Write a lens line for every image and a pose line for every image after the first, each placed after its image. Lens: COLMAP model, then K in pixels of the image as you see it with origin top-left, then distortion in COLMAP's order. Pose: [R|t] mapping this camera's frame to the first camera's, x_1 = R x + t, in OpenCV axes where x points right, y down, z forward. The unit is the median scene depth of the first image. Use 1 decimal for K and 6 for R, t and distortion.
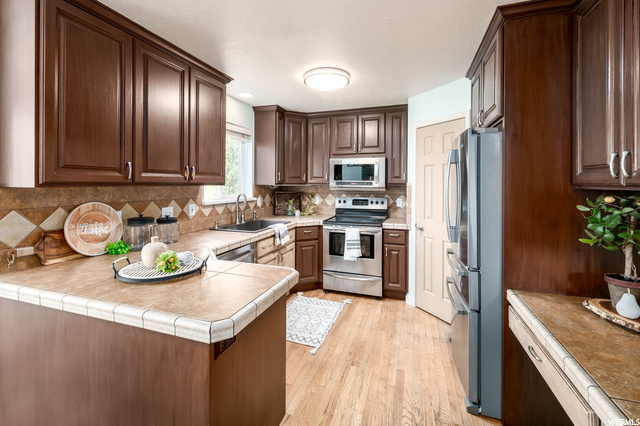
lens RADIAL K [[282.3, 0, 315.4], [0, 282.3, 185.3], [0, 0, 1]] dist [0.001436, -0.001219]
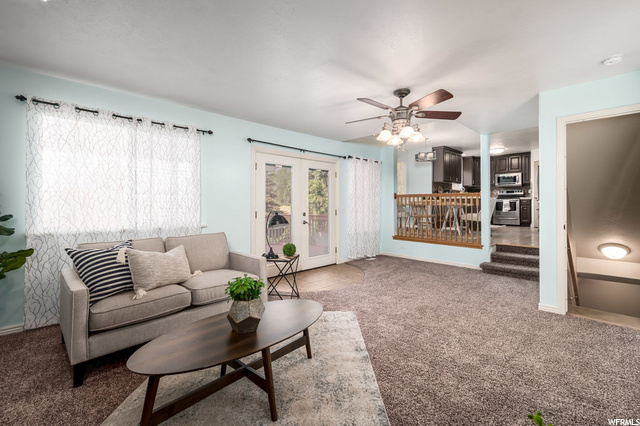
lens RADIAL K [[282.3, 0, 321.5], [0, 282.3, 209.6], [0, 0, 1]] dist [0.001436, -0.001219]
pose [[0.907599, -0.006506, -0.419789, -0.311954], [0.006079, 0.999979, -0.002354, 0.222970], [0.419795, -0.000415, 0.907619, -2.012028]]
